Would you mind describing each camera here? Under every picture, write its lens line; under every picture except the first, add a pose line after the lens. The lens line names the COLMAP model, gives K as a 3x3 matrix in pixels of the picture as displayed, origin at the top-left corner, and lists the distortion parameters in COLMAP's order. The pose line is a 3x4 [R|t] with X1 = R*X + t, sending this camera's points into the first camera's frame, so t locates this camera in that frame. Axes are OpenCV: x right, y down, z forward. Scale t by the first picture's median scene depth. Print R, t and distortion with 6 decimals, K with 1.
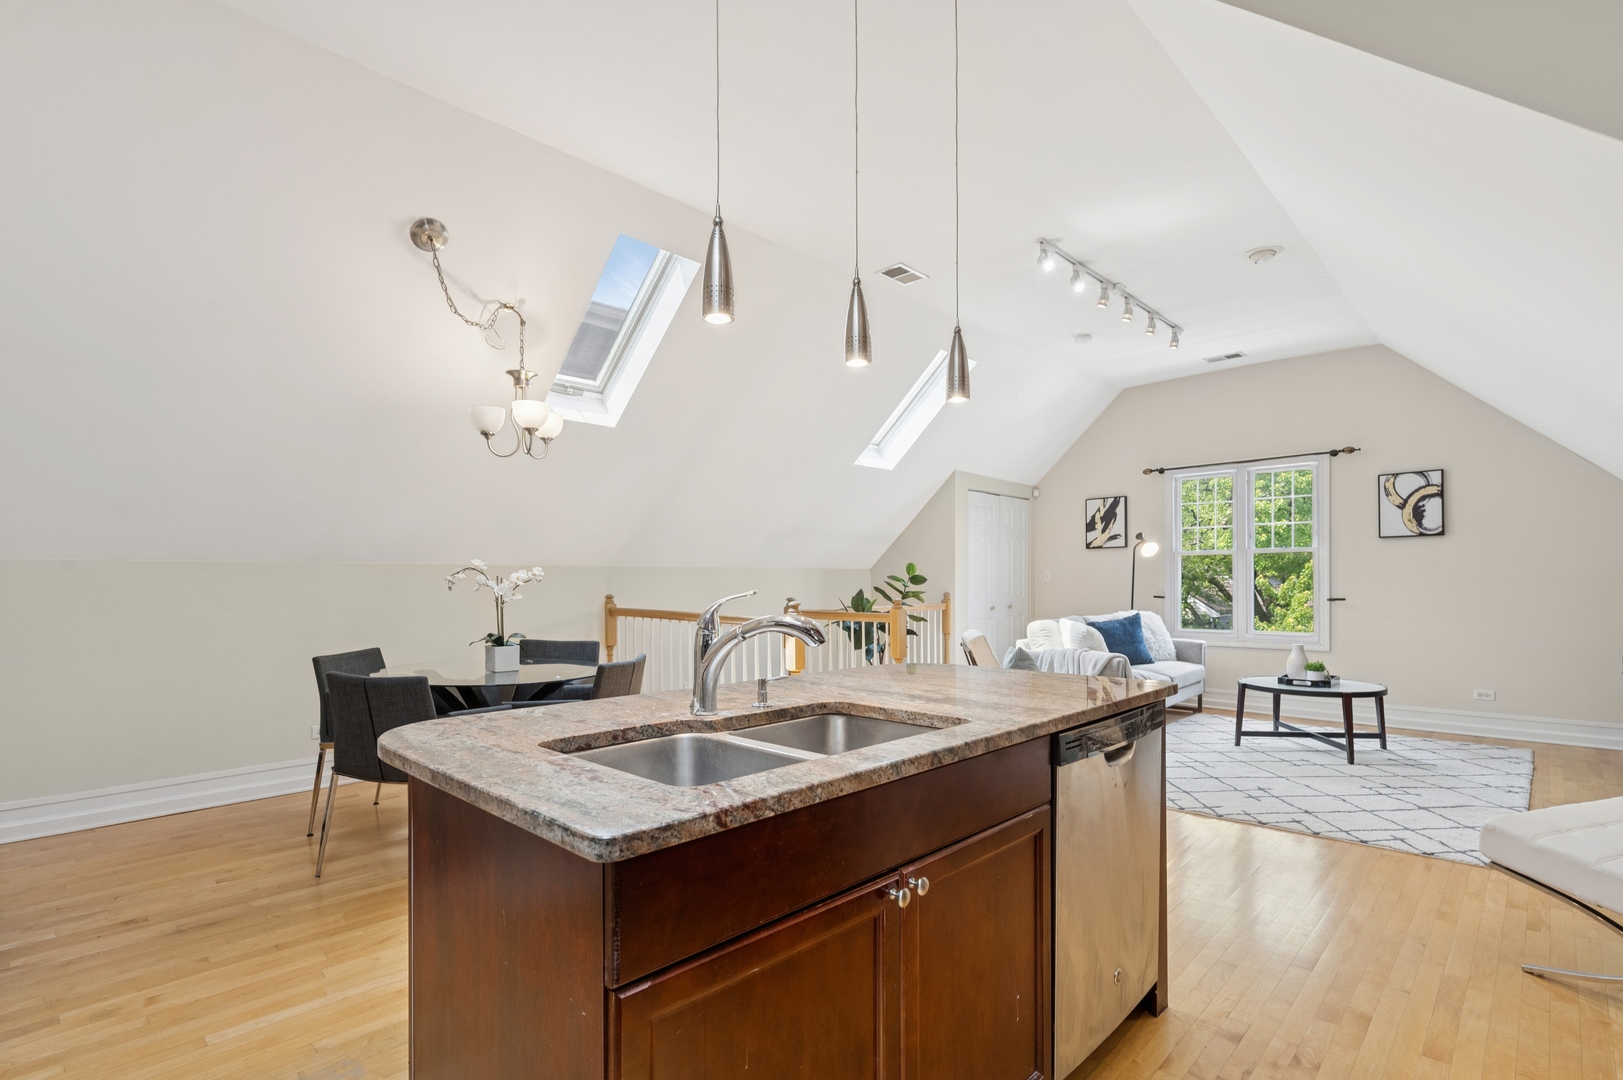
lens RADIAL K [[754.8, 0, 811.6], [0, 754.8, 581.9], [0, 0, 1]] dist [-0.001042, -0.000324]
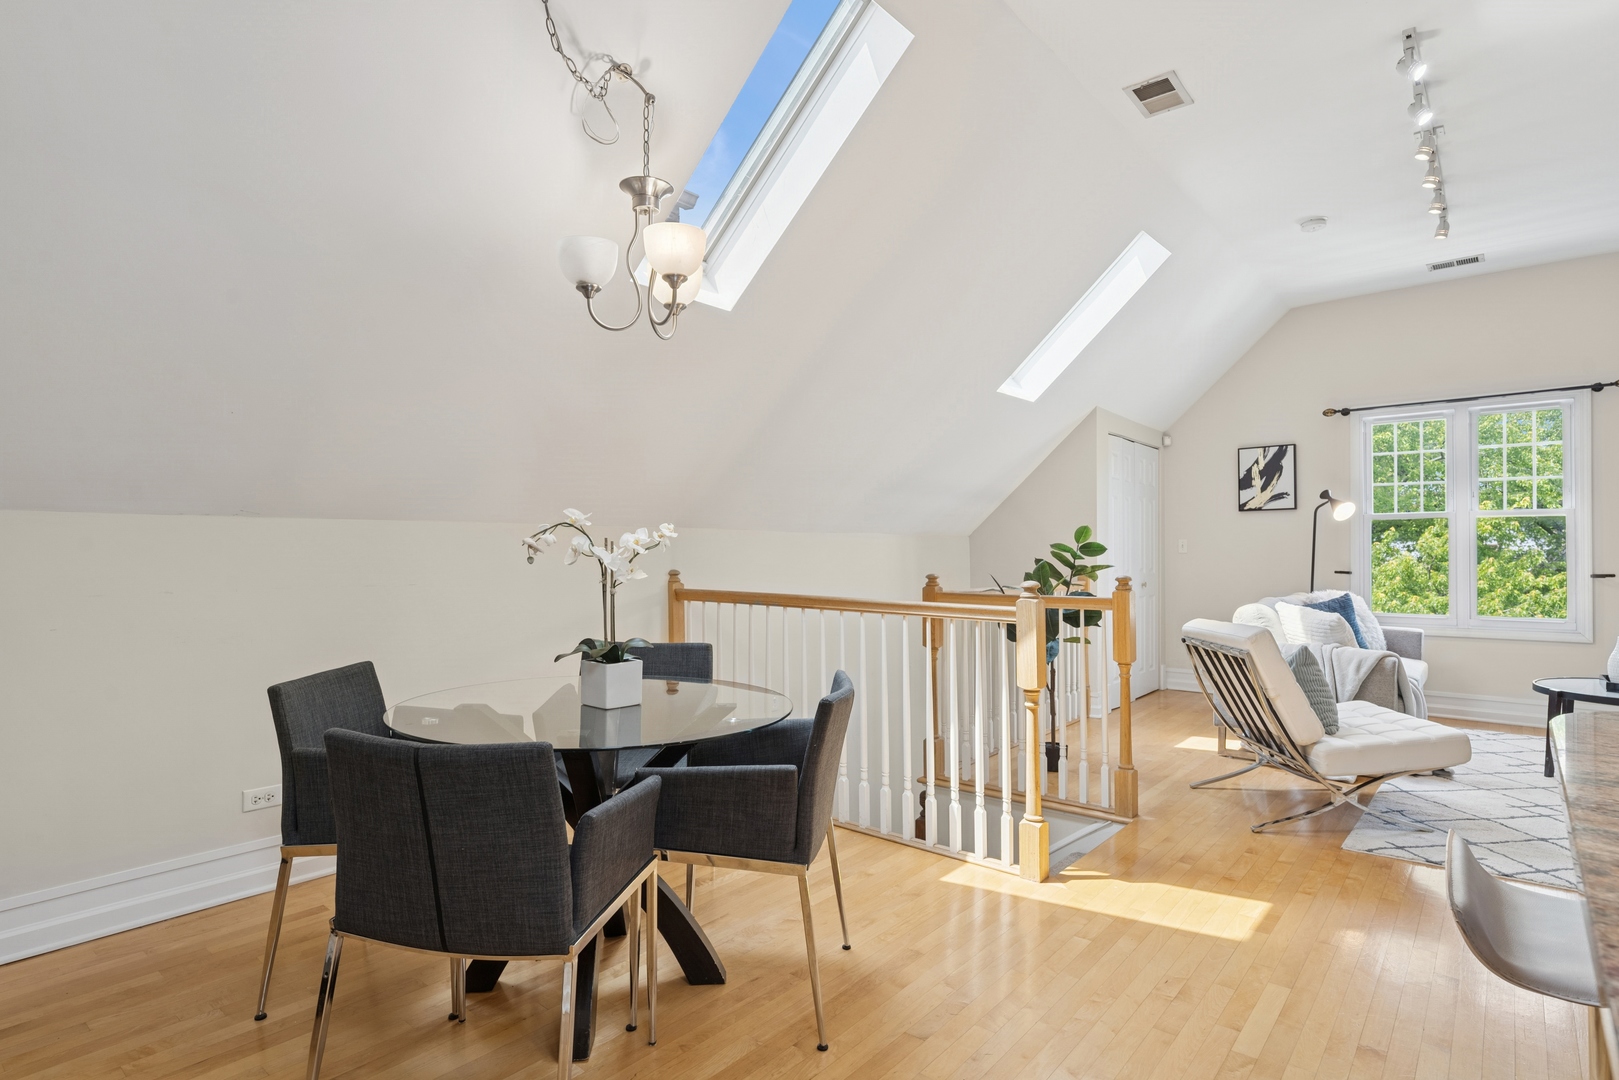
lens RADIAL K [[830.7, 0, 812.1], [0, 830.7, 543.7], [0, 0, 1]] dist [-0.005888, 0.001413]
pose [[0.997595, 0.002182, 0.069281, -0.188626], [-0.001254, 0.999909, -0.013428, 0.002887], [-0.069304, 0.013309, 0.997507, 0.227789]]
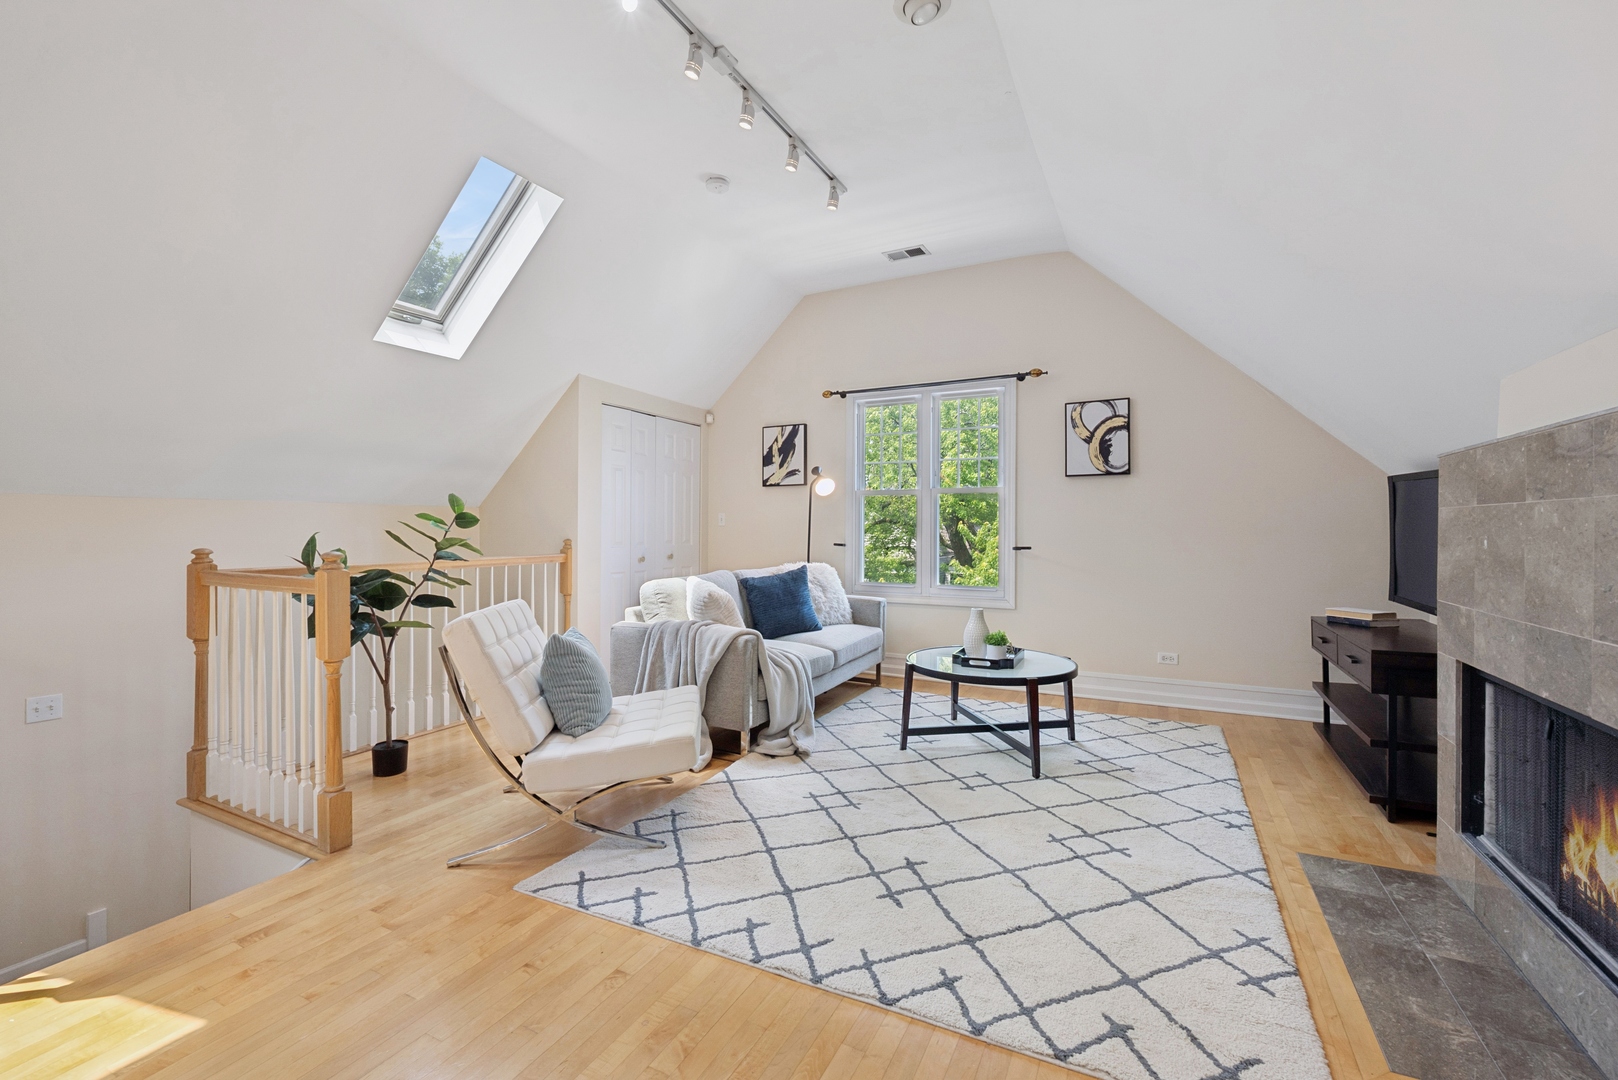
lens RADIAL K [[680.1, 0, 800.2], [0, 680.1, 528.7], [0, 0, 1]] dist [-0.001839, 0.000009]
pose [[0.958645, 0.005541, 0.284552, 0.256473], [-0.006394, 0.999977, 0.002067, 0.001219], [-0.284534, -0.003801, 0.958658, 0.362788]]
